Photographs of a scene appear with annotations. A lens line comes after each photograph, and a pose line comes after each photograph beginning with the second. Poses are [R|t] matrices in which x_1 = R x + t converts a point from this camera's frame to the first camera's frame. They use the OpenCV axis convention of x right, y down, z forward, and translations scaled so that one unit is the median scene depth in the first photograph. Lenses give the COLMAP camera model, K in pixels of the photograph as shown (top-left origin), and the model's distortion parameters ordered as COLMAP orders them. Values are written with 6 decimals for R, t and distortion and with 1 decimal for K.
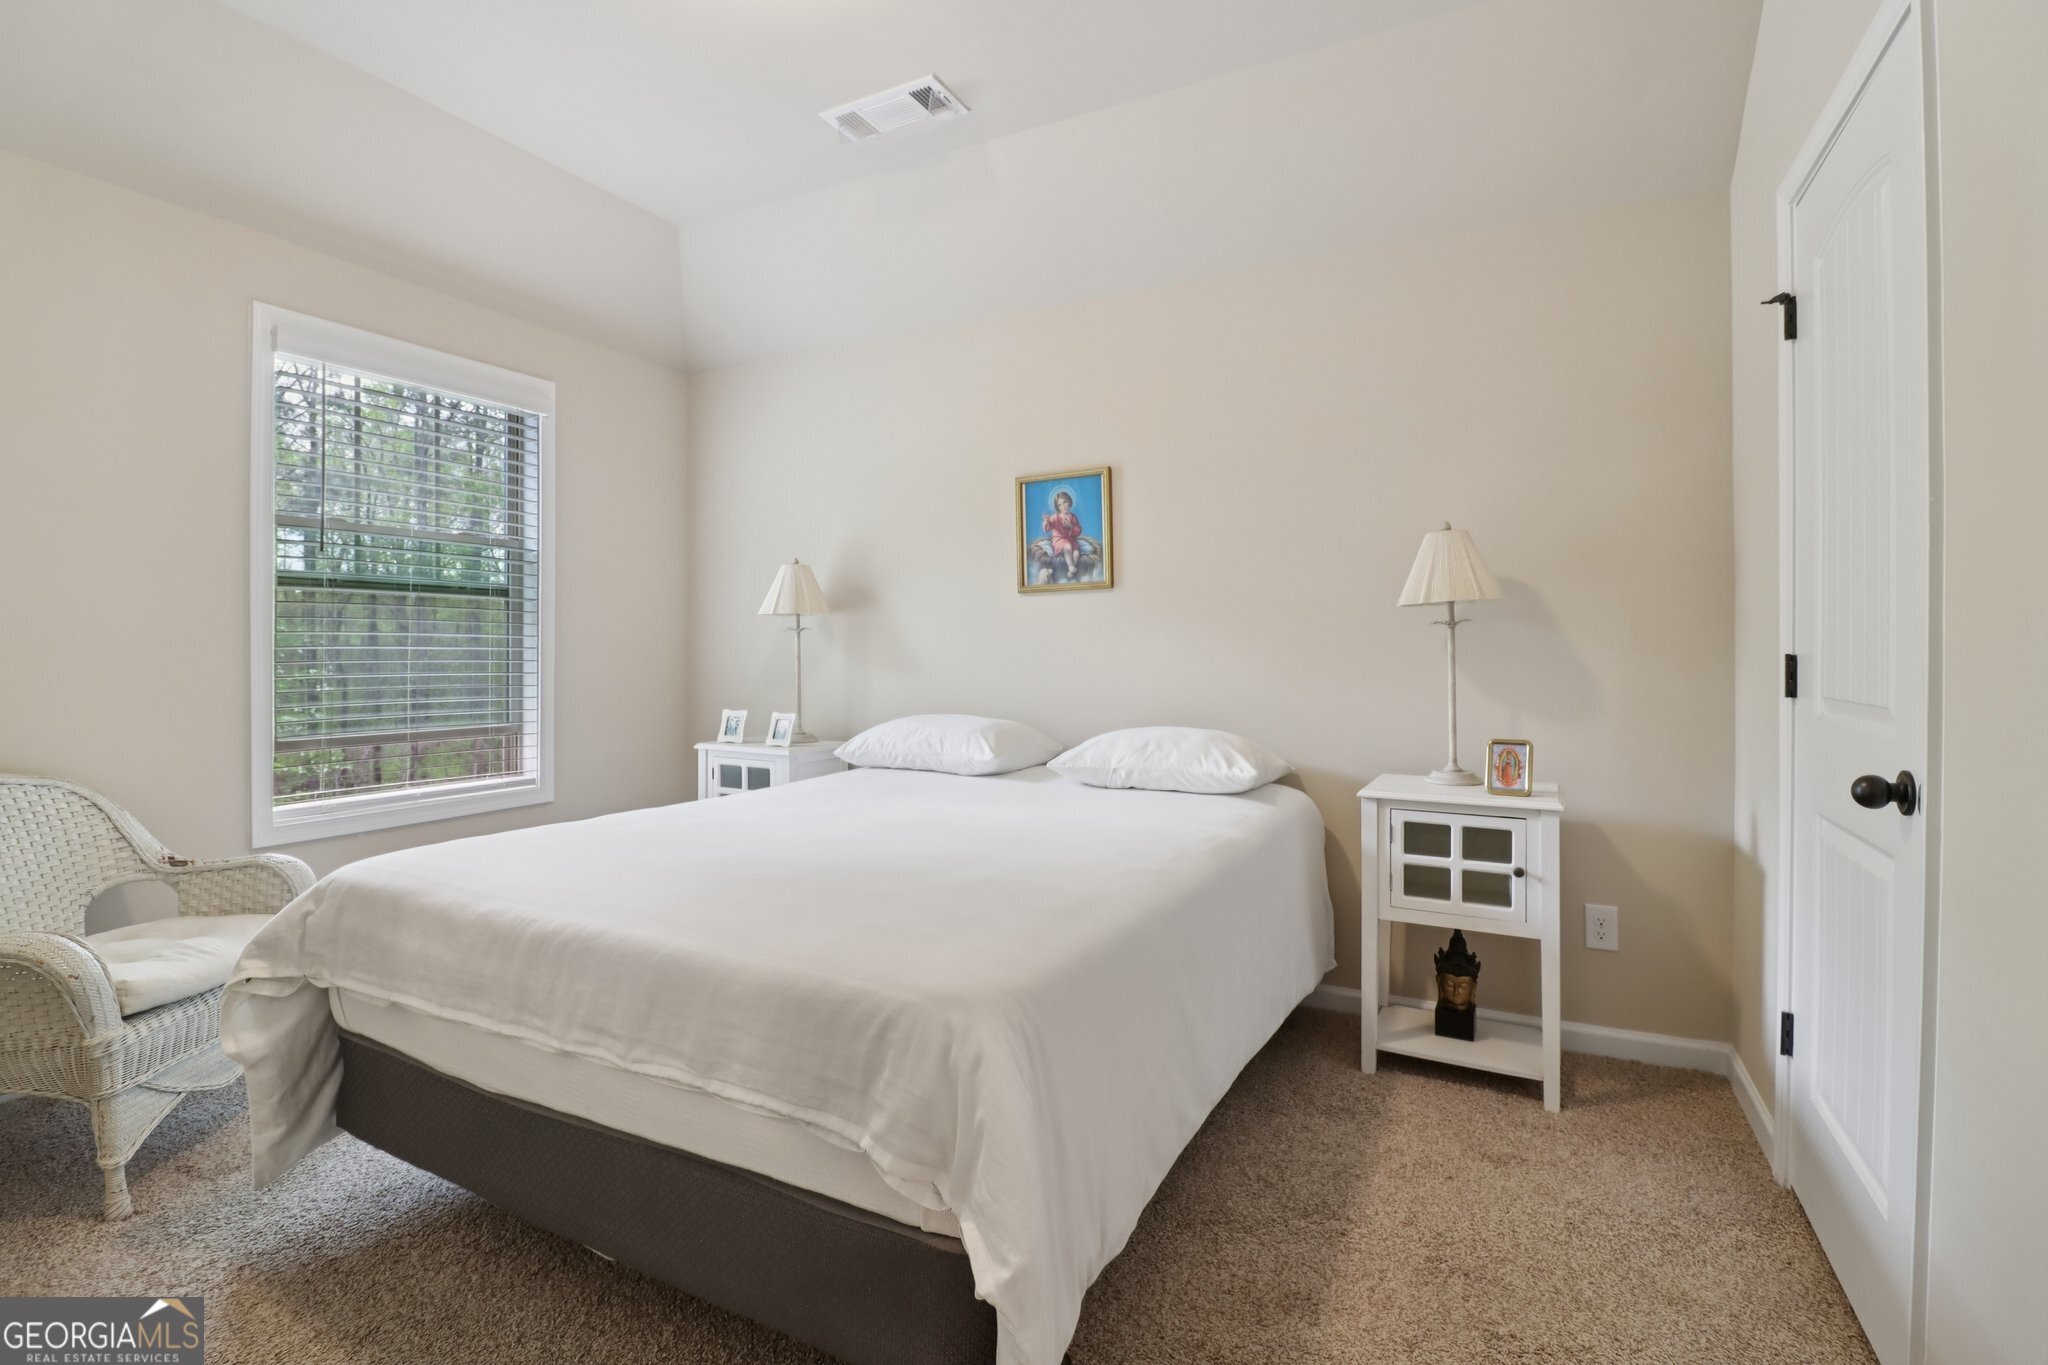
lens RADIAL K [[956.4, 0, 1020.7], [0, 956.4, 668.8], [0, 0, 1]] dist [-0.002747, -0.011182]
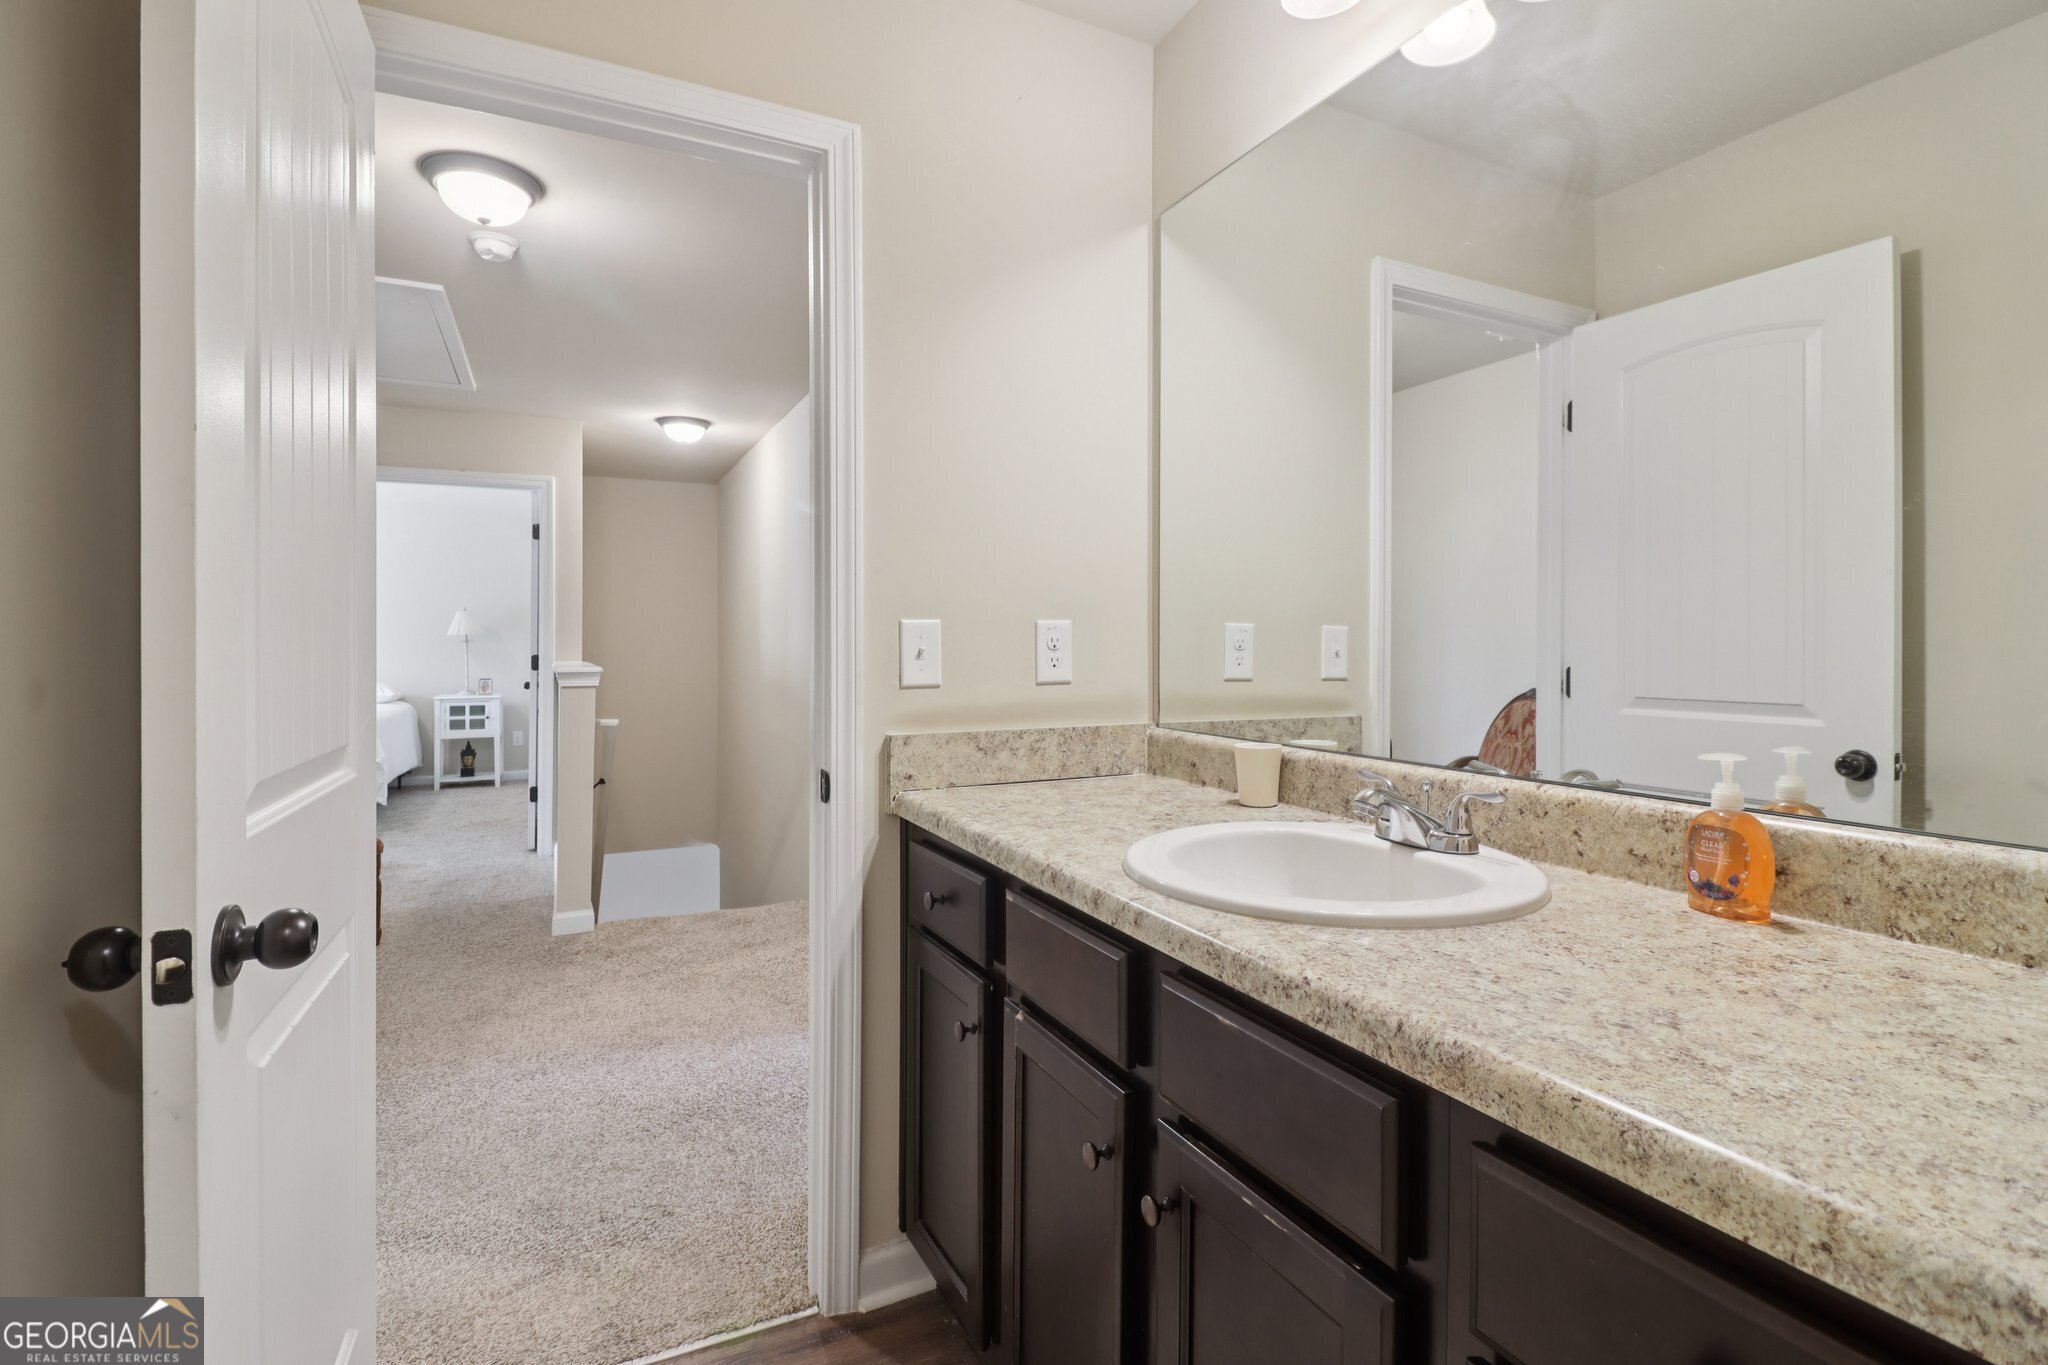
lens RADIAL K [[956.4, 0, 1023.9], [0, 956.4, 671.5], [0, 0, 1]] dist [-0.002747, -0.011182]
pose [[0.603822, 0.003698, 0.797110, -0.922819], [0.005260, 0.999949, -0.008624, 0.087423], [-0.797102, 0.009400, 0.603772, -2.308927]]
